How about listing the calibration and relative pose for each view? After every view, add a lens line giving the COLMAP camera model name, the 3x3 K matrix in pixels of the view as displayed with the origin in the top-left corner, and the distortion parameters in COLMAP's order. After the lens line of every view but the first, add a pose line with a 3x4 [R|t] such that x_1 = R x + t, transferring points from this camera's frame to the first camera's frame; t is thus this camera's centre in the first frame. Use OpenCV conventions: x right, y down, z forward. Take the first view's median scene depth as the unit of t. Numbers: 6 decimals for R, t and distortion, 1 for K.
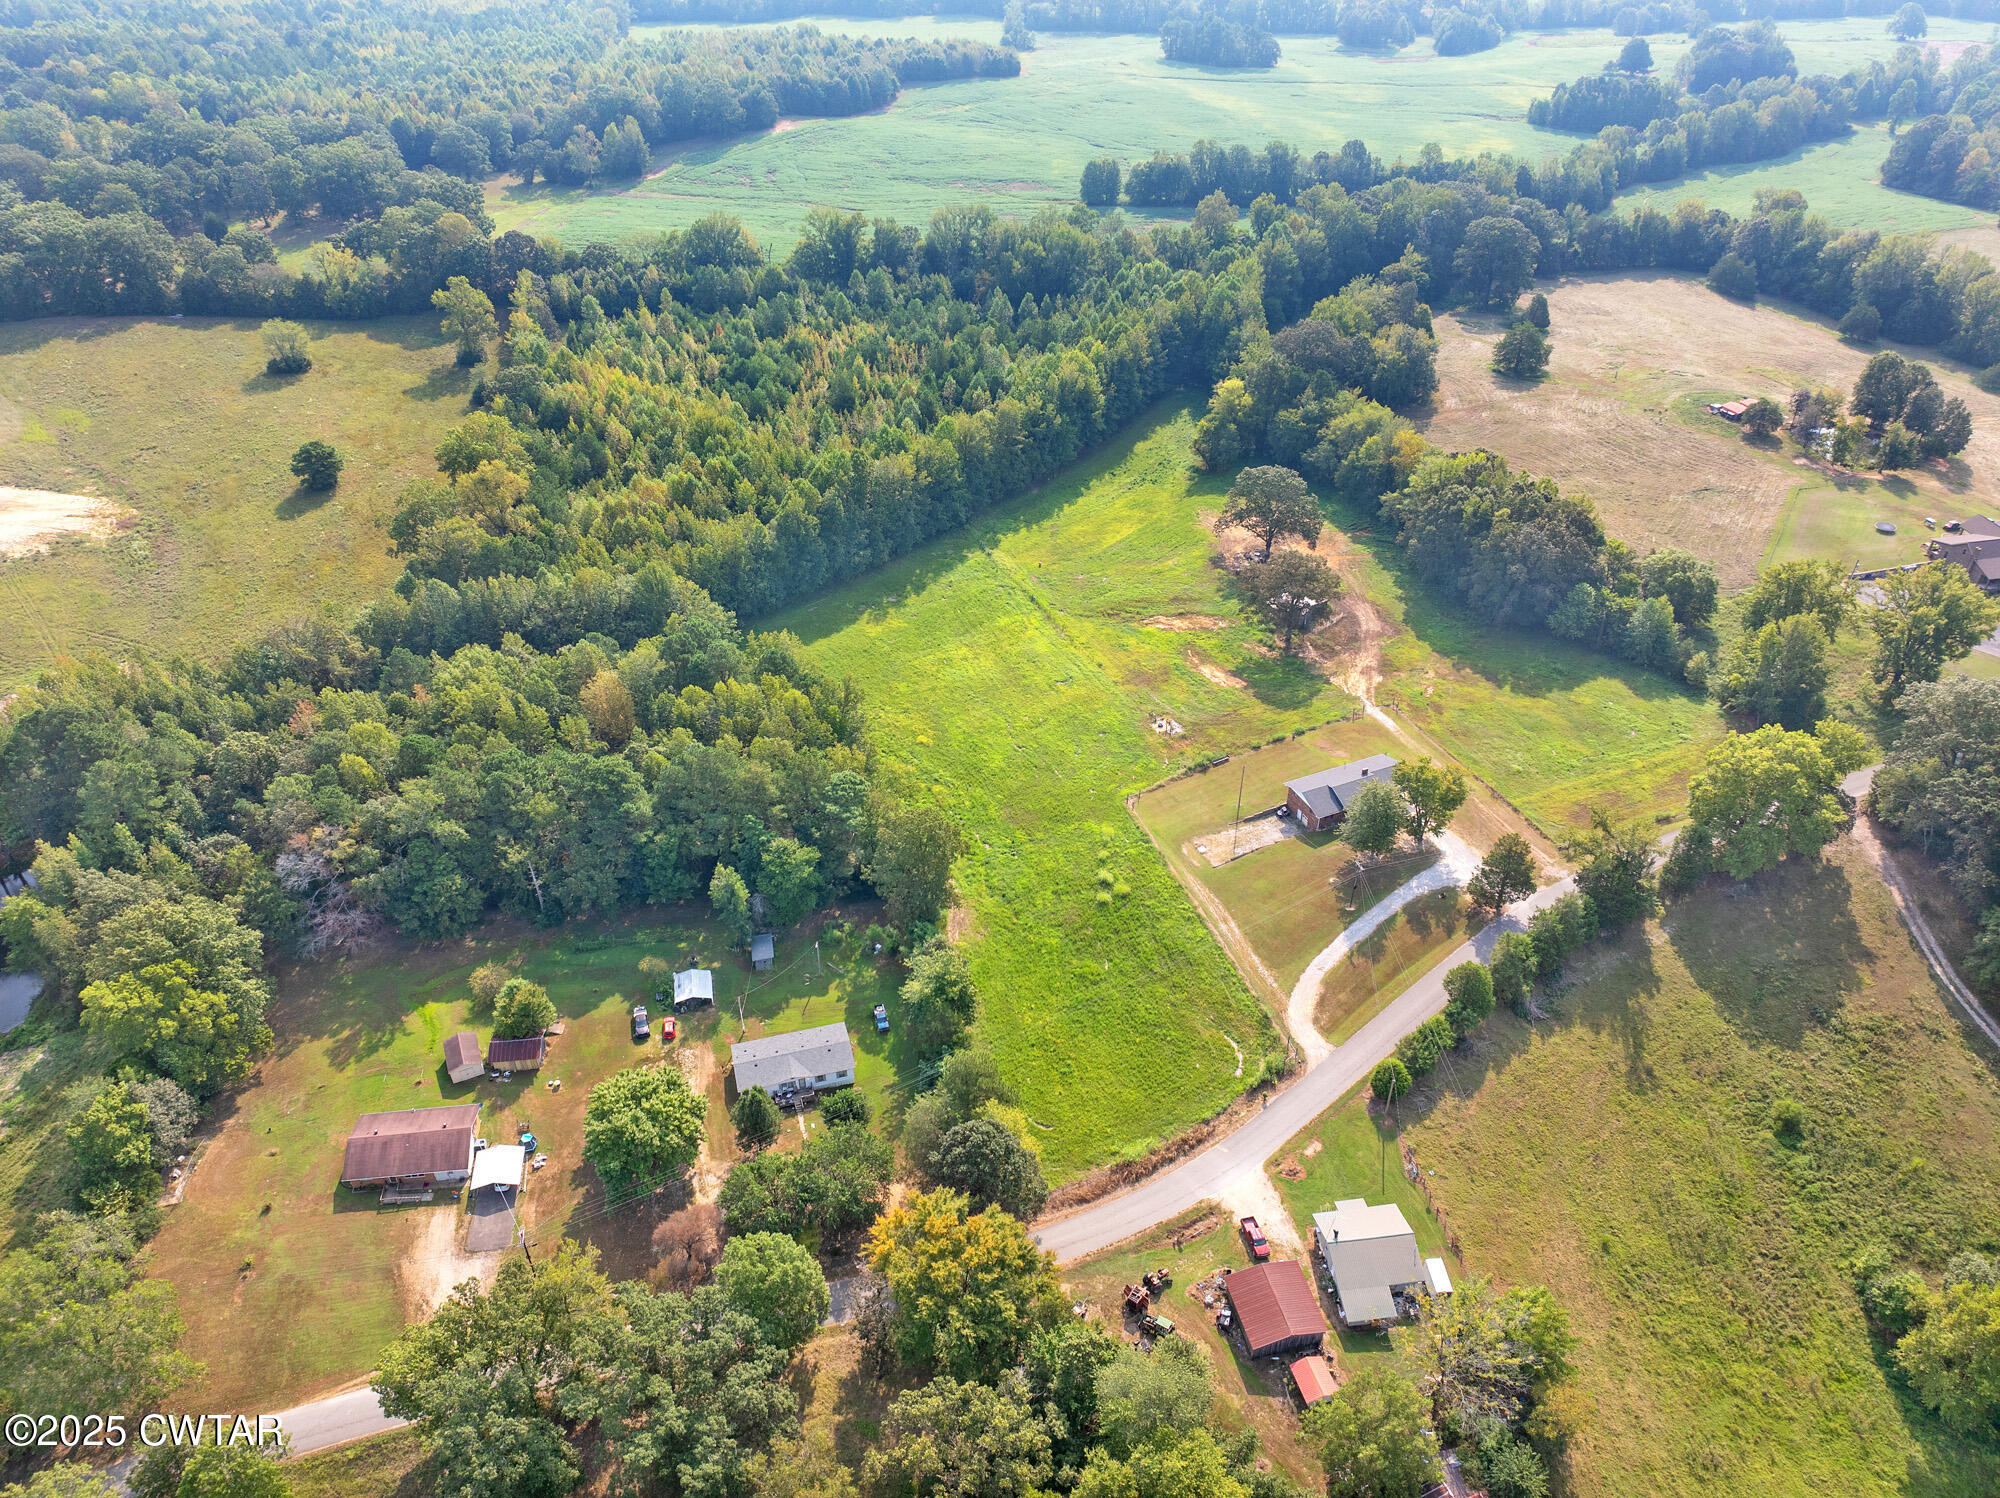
lens RADIAL K [[1394.0, 0, 1000.0], [0, 1394.0, 749.0], [0, 0, 1]] dist [-0.039131, -0.005410]
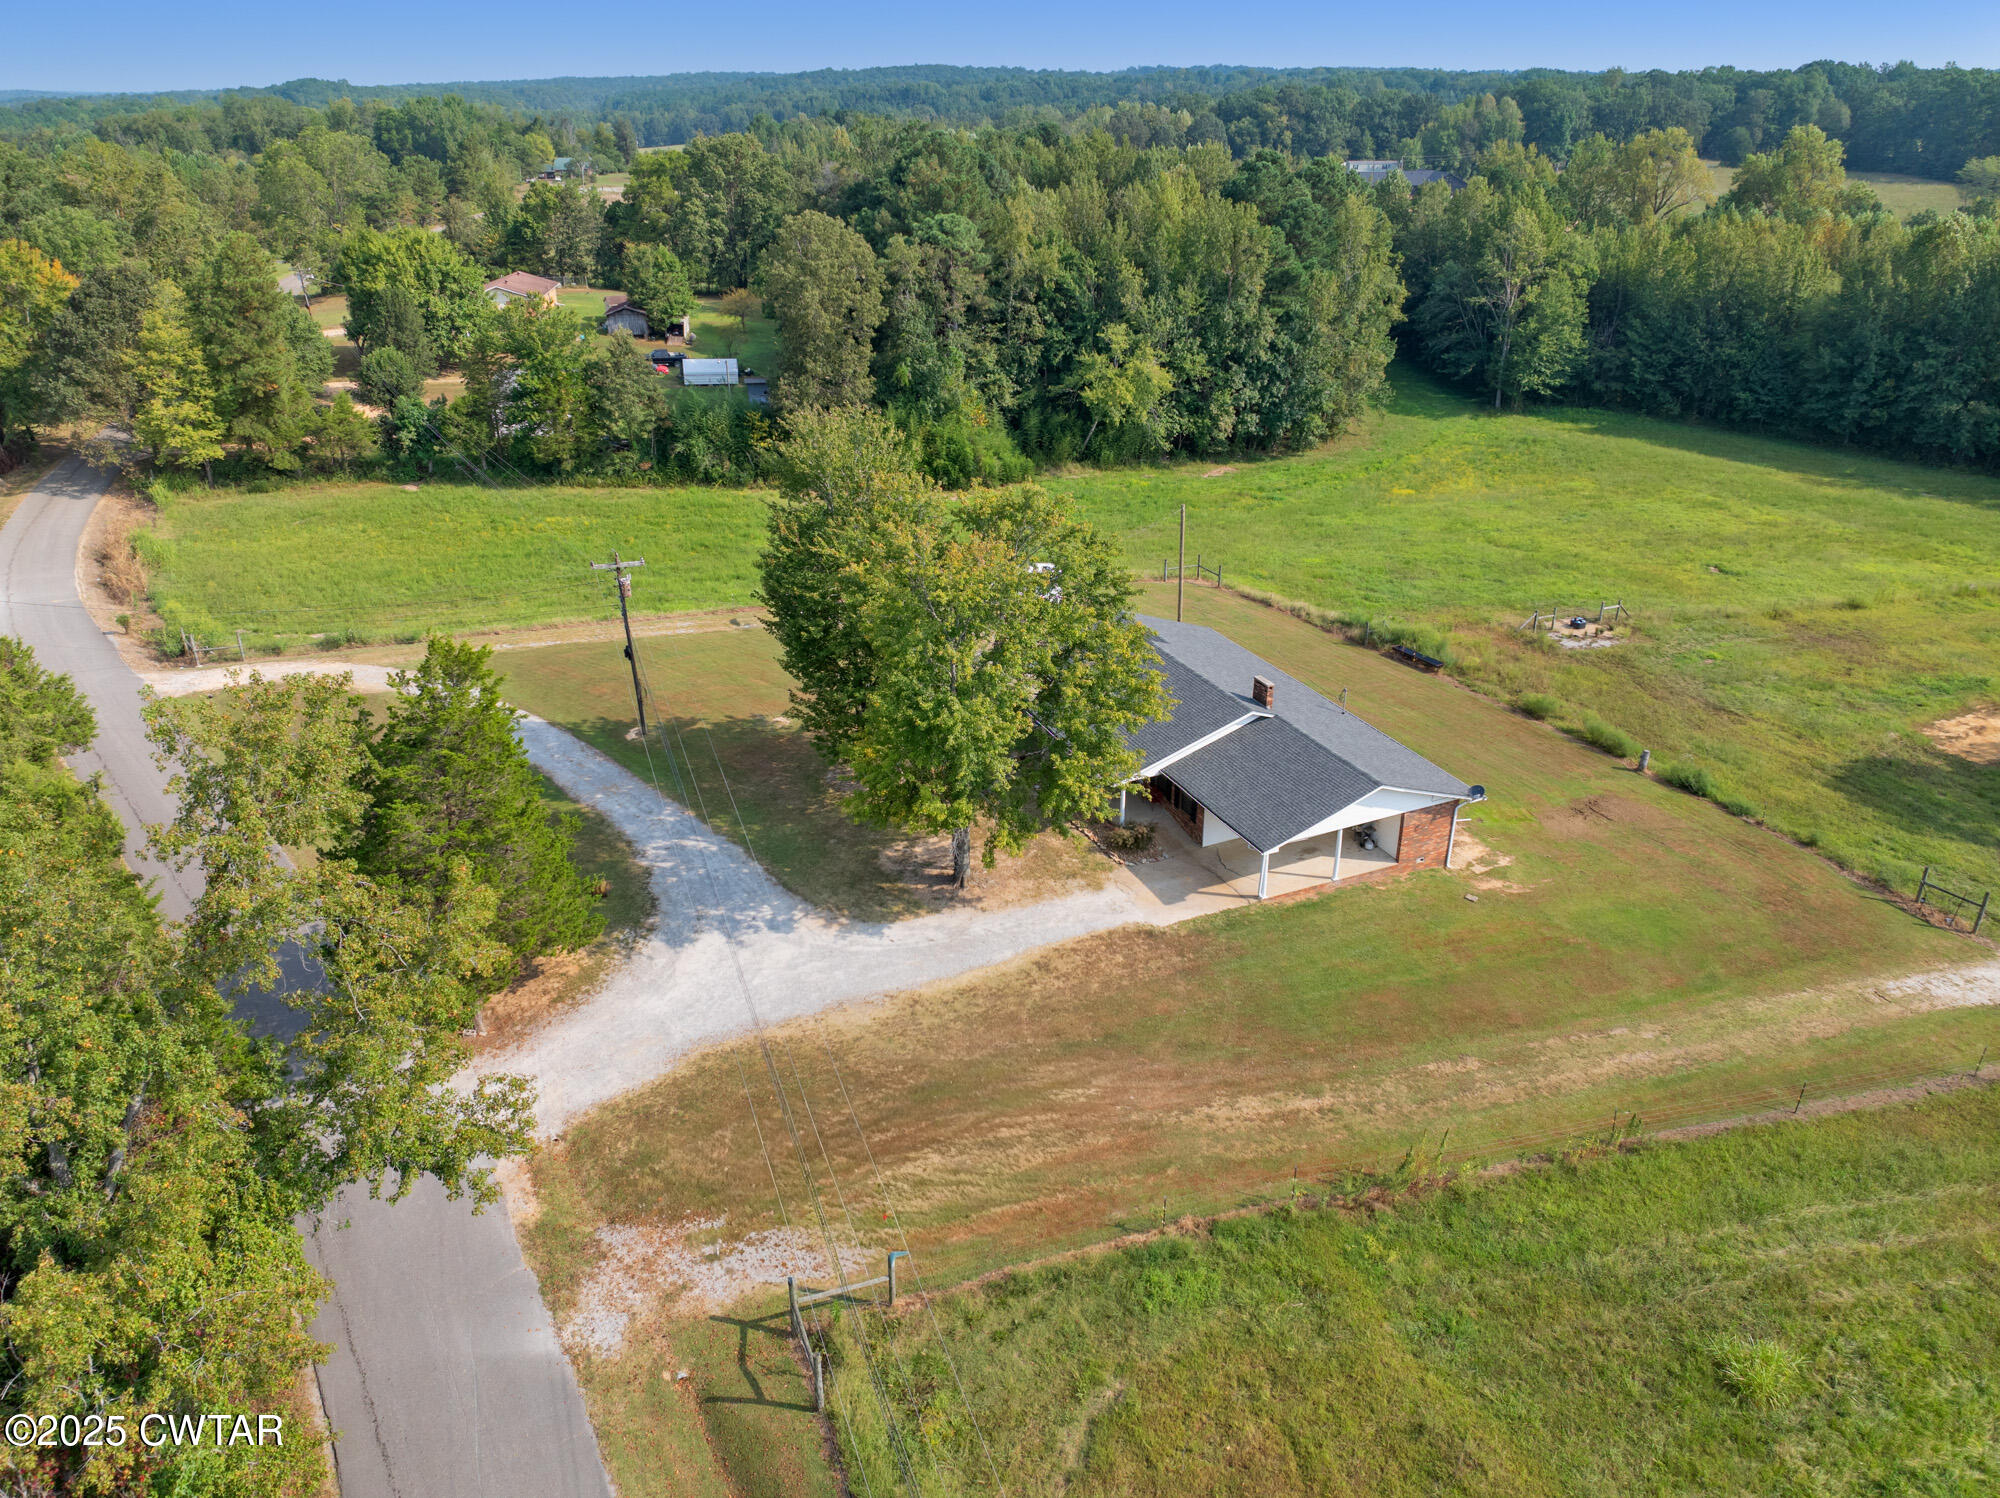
lens RADIAL K [[1394.0, 0, 1000.0], [0, 1394.0, 749.0], [0, 0, 1]] dist [-0.039131, -0.005410]
pose [[-0.004865, 0.430026, -0.902803, 0.511795], [-0.590289, 0.727504, 0.349708, -0.035678], [0.807177, 0.534616, 0.250301, 0.958352]]
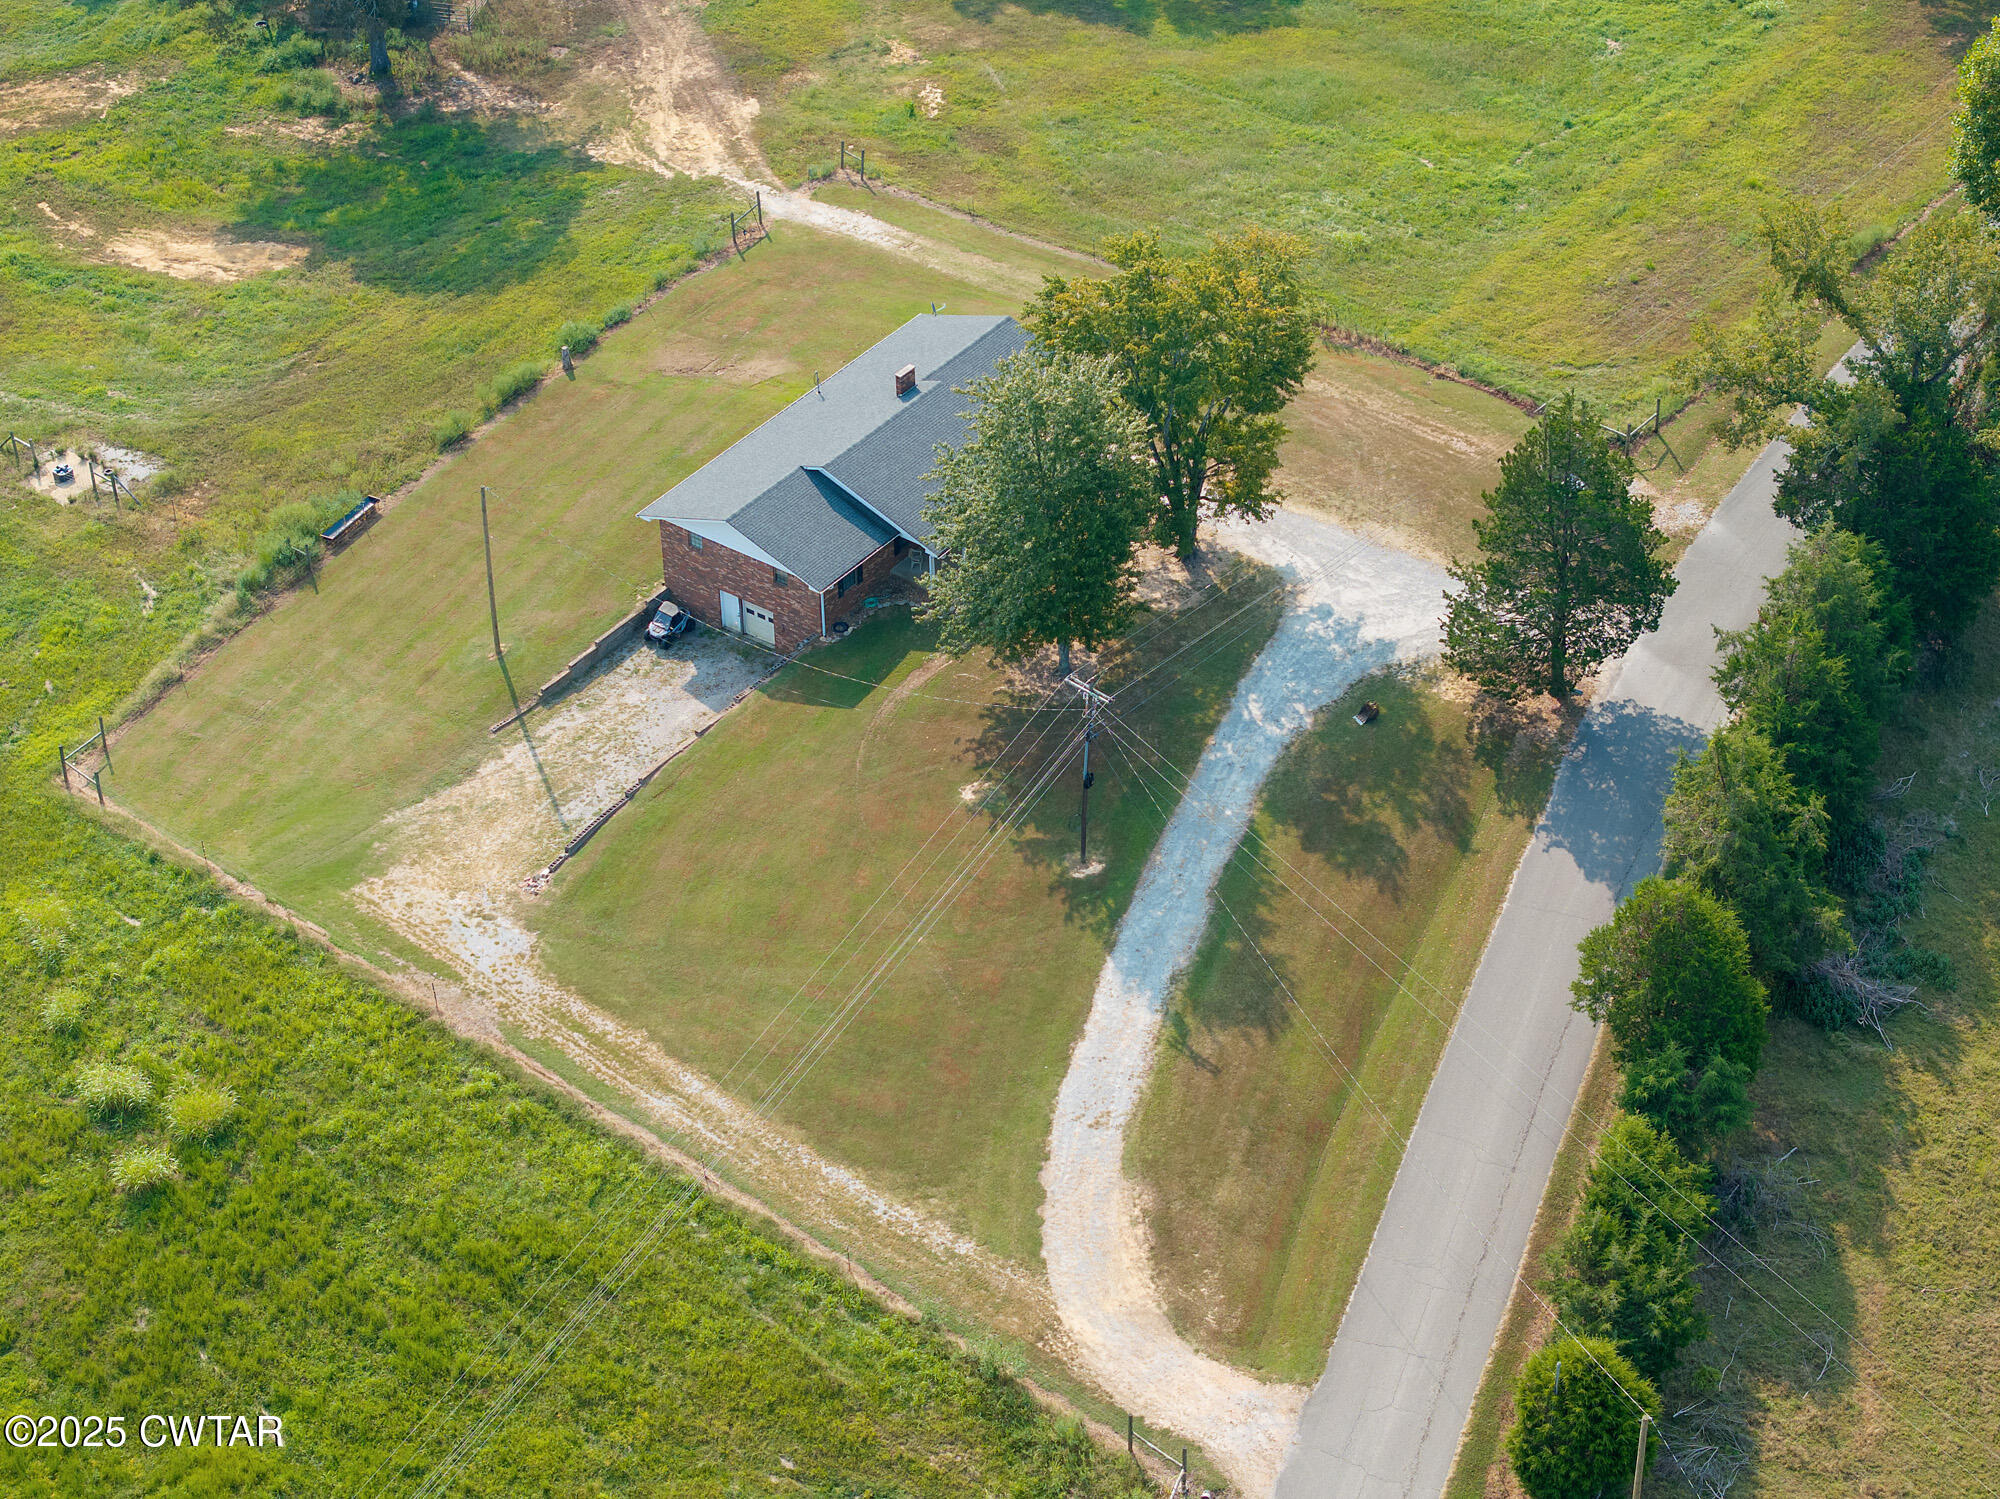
lens RADIAL K [[4064.7, 0, 1000.0], [0, 4064.7, 749.5], [0, 0, 1]] dist [-0.159747, 0.115453]
pose [[0.868677, -0.308344, 0.387718, -0.041621], [0.305099, 0.949622, 0.071644, 0.034648], [-0.390277, 0.056056, 0.918990, 0.311663]]
